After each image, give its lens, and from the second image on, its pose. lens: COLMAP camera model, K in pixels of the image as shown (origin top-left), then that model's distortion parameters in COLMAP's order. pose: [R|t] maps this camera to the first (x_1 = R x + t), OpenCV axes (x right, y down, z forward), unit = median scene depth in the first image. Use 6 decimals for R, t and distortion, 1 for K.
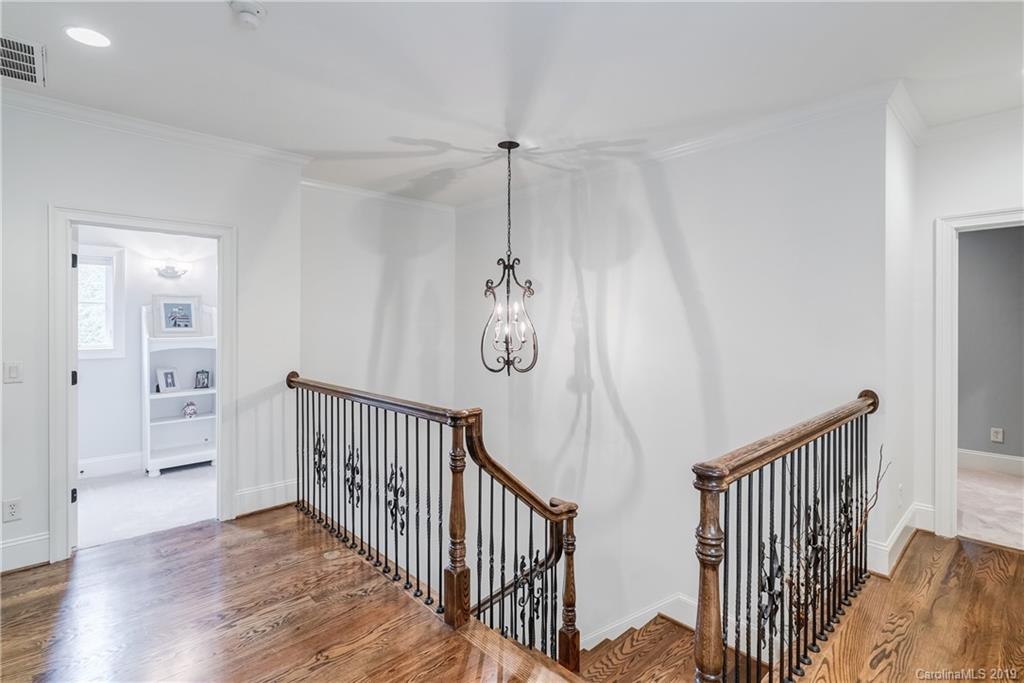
lens RADIAL K [[477.2, 0, 519.1], [0, 477.2, 325.6], [0, 0, 1]] dist [0.003891, 0.001126]
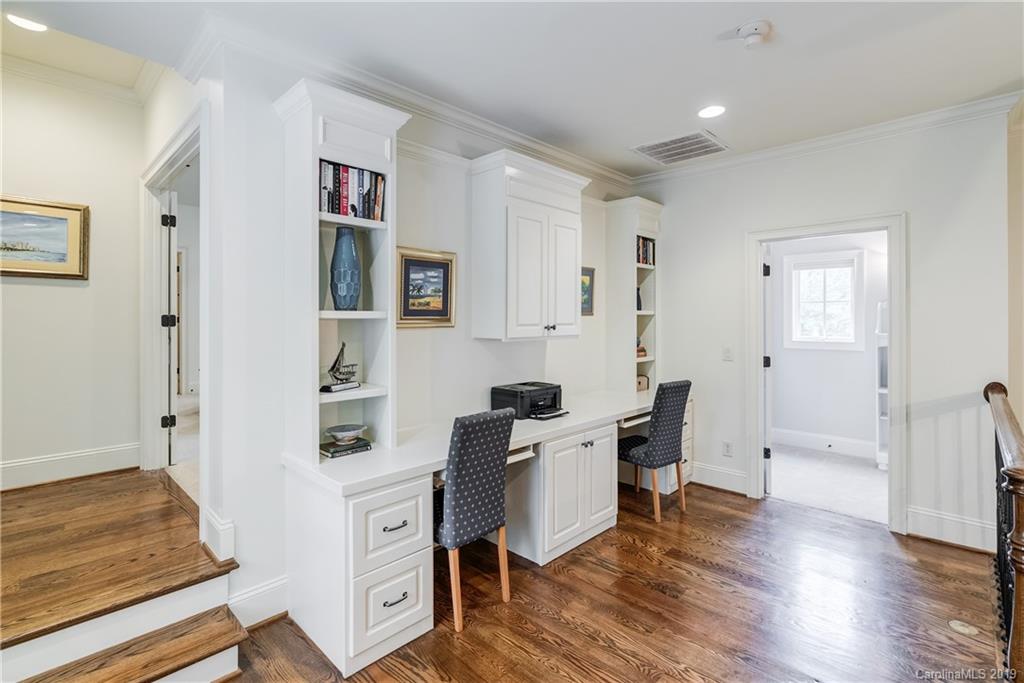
lens RADIAL K [[477.2, 0, 523.1], [0, 477.2, 324.1], [0, 0, 1]] dist [0.003891, 0.001126]
pose [[0.069559, 0.004794, -0.997566, 0.271882], [0.000894, 0.999988, 0.004868, 0.000870], [0.997577, -0.001231, 0.069554, 0.231675]]
